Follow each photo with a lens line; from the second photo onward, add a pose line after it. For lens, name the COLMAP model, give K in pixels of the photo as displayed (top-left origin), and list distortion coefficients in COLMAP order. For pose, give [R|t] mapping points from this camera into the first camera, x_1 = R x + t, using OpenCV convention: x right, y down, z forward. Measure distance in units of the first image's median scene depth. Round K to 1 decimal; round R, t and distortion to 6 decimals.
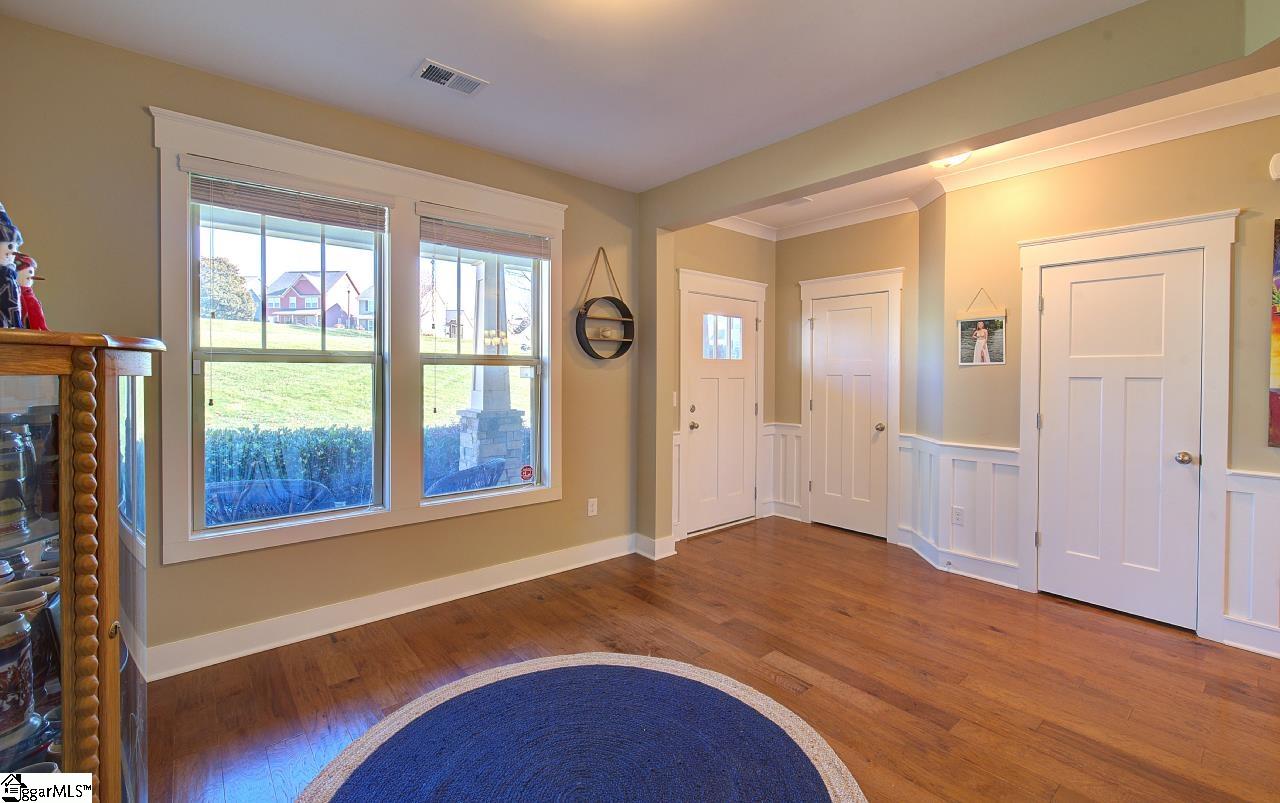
lens RADIAL K [[549.6, 0, 637.6], [0, 549.6, 379.1], [0, 0, 1]] dist [0.000113, 0.000062]
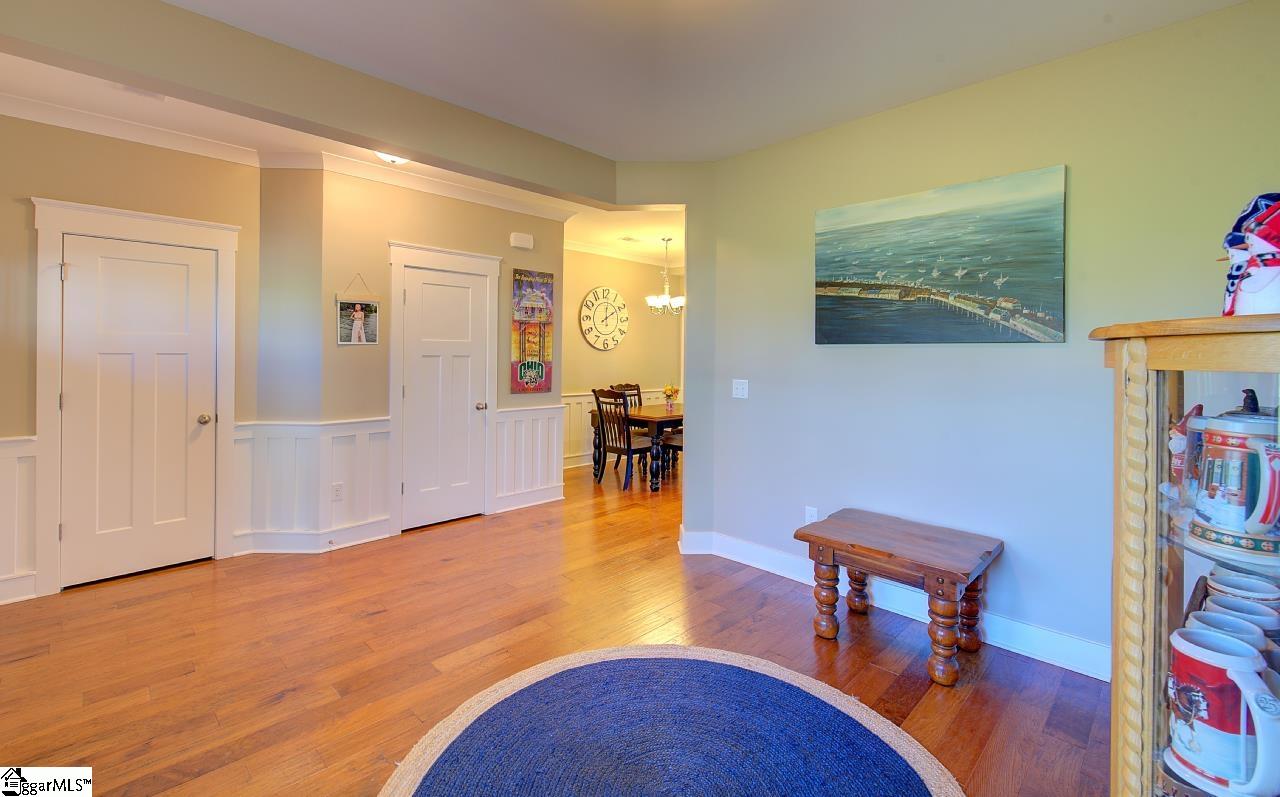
lens RADIAL K [[555.1, 0, 640.2], [0, 555.1, 357.6], [0, 0, 1]] dist [-0.000306, -0.000053]
pose [[-0.096736, -0.012101, 0.995236, -0.512464], [0.005250, 0.999906, 0.012668, -0.011218], [-0.995296, 0.006450, -0.096663, 0.557917]]
